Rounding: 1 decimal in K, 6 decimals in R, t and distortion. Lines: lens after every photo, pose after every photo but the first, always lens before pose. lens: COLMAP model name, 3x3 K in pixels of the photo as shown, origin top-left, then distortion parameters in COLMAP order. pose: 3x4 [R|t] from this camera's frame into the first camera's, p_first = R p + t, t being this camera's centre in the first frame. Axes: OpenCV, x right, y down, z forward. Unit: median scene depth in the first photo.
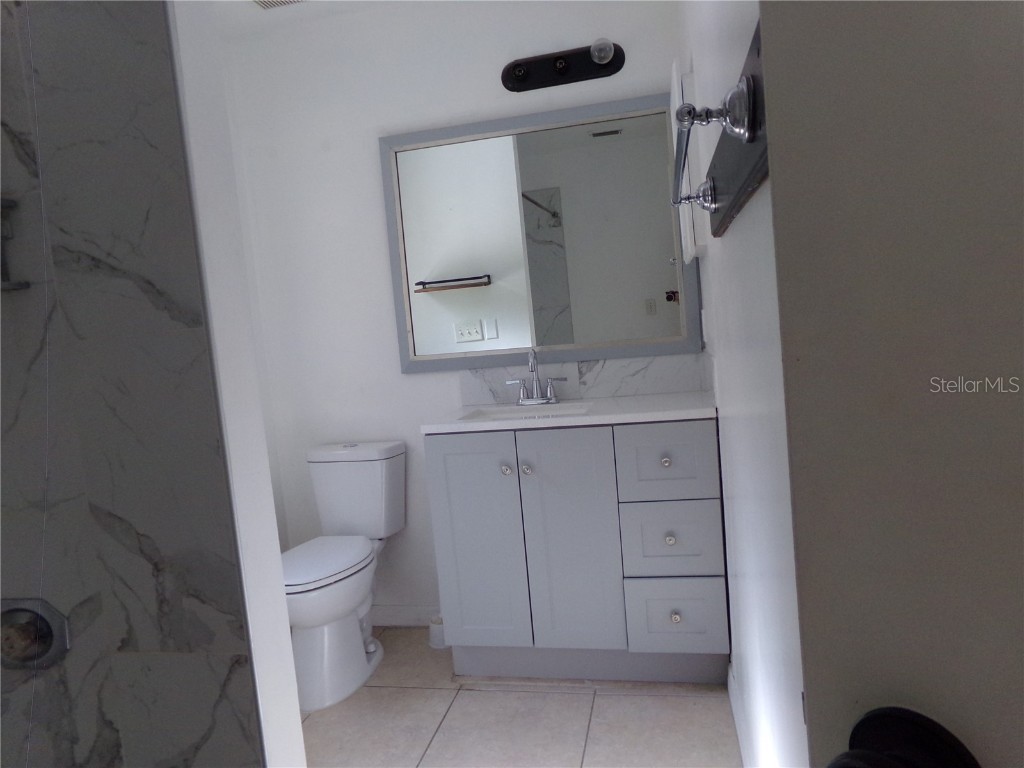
lens RADIAL K [[696.2, 0, 512.4], [0, 696.2, 384.7], [0, 0, 1]] dist [-0.040832, 0.066683]
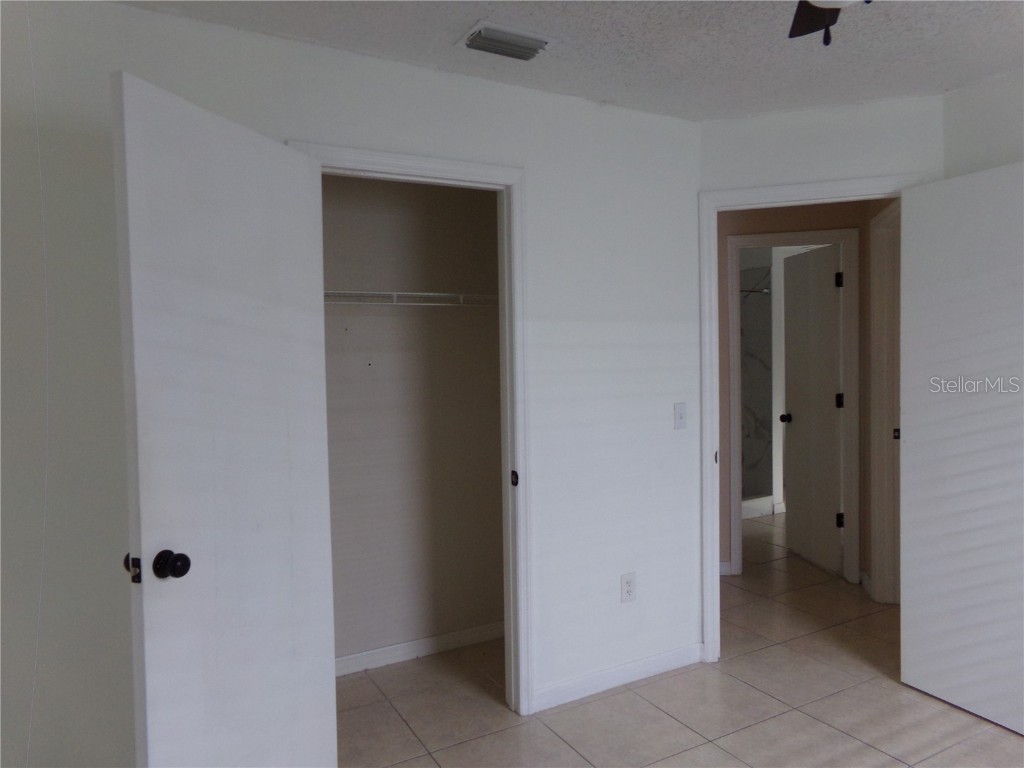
lens RADIAL K [[696.2, 0, 512.5], [0, 696.2, 387.4], [0, 0, 1]] dist [-0.040832, 0.066683]
pose [[0.645883, 0.103403, -0.756401, 1.878021], [-0.120719, 0.992153, 0.032551, 0.095510], [0.753832, 0.070288, 0.653297, -3.200565]]
